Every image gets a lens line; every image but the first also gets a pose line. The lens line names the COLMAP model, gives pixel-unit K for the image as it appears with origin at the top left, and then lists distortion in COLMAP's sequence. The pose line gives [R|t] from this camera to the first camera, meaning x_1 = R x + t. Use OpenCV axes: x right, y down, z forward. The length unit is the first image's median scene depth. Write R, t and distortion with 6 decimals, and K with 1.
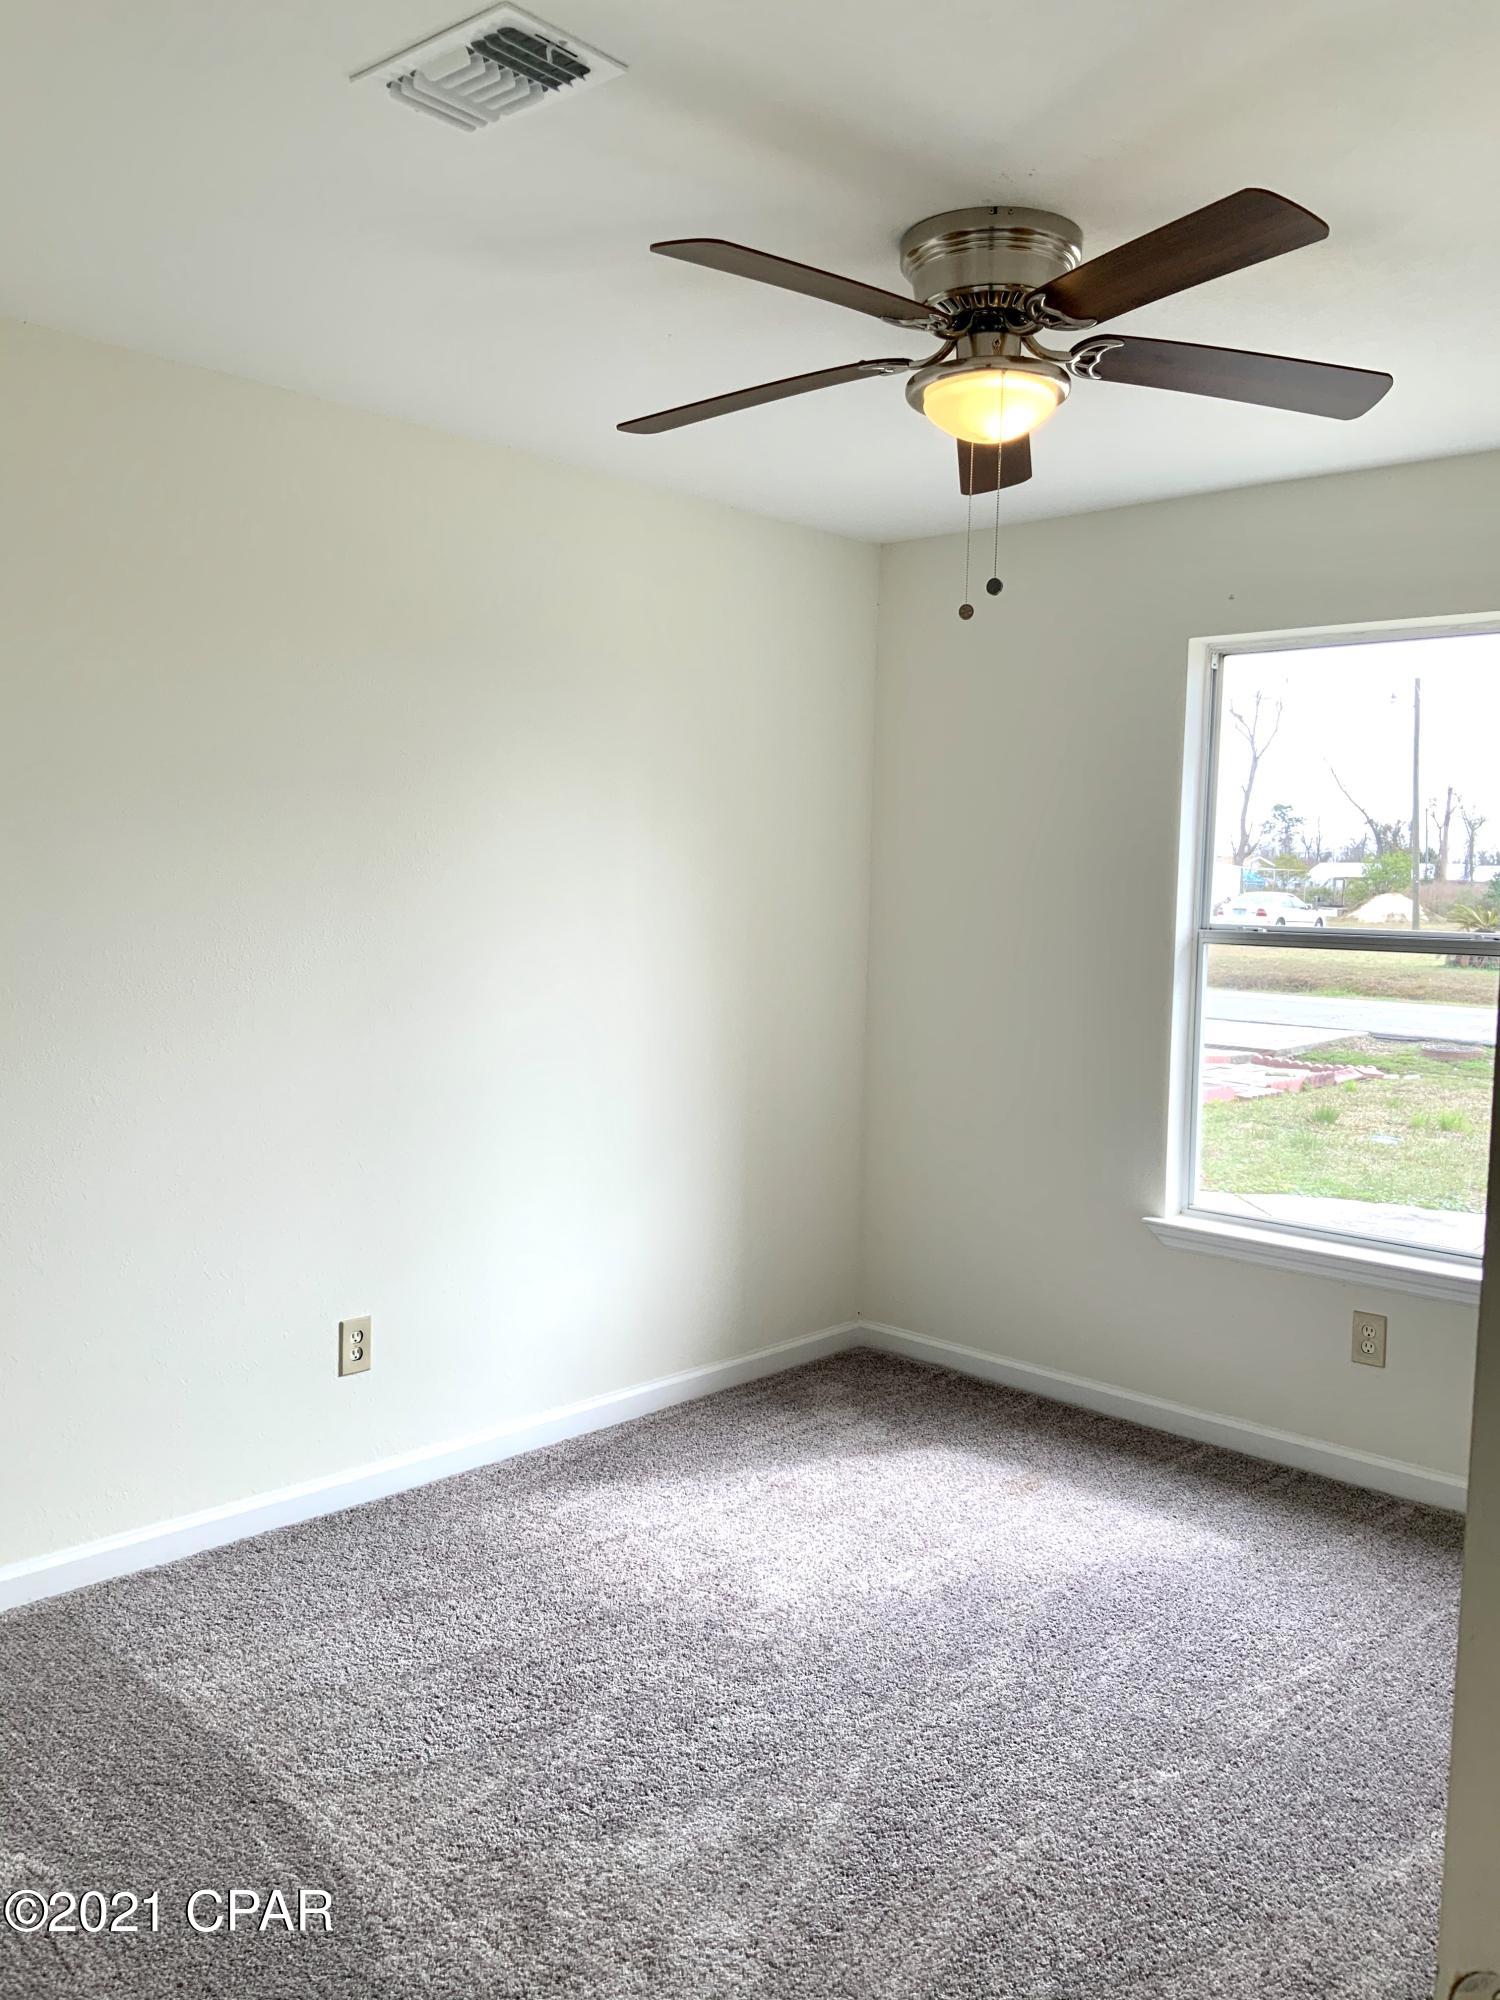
lens RADIAL K [[1657.7, 0, 753.5], [0, 1657.7, 1006.1], [0, 0, 1]] dist [0.032530, -0.061320]
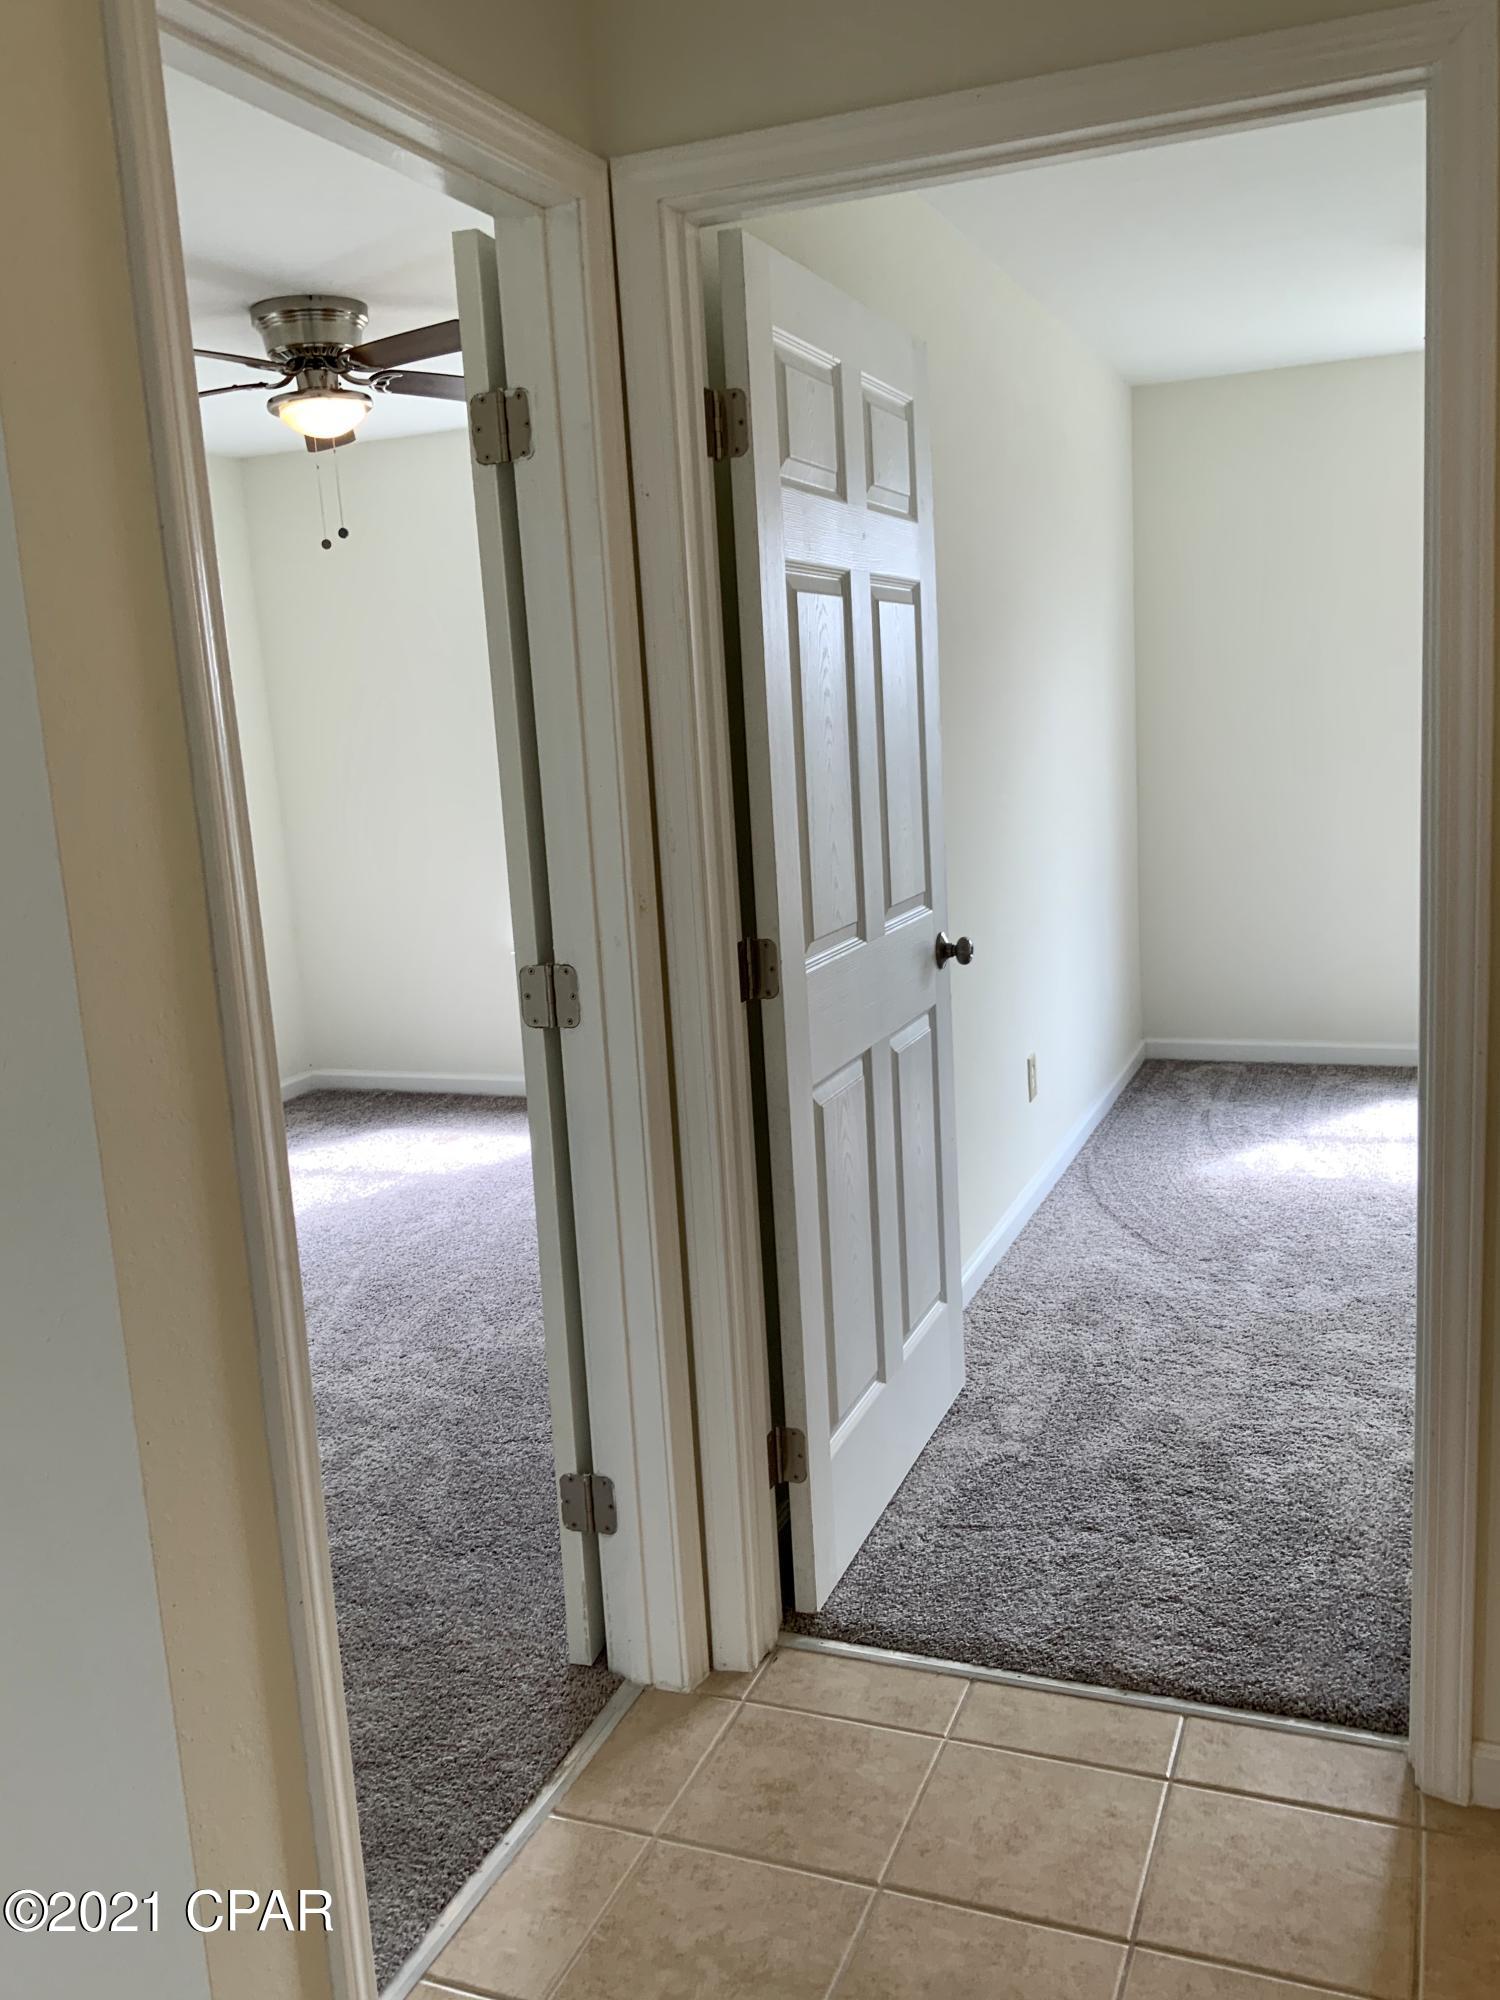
lens RADIAL K [[1657.7, 0, 760.8], [0, 1657.7, 997.2], [0, 0, 1]] dist [0.032530, -0.061320]
pose [[0.928552, -0.142607, 0.342716, -0.096033], [0.112744, 0.987992, 0.105645, 0.069996], [-0.353666, -0.059457, 0.933480, -0.678750]]
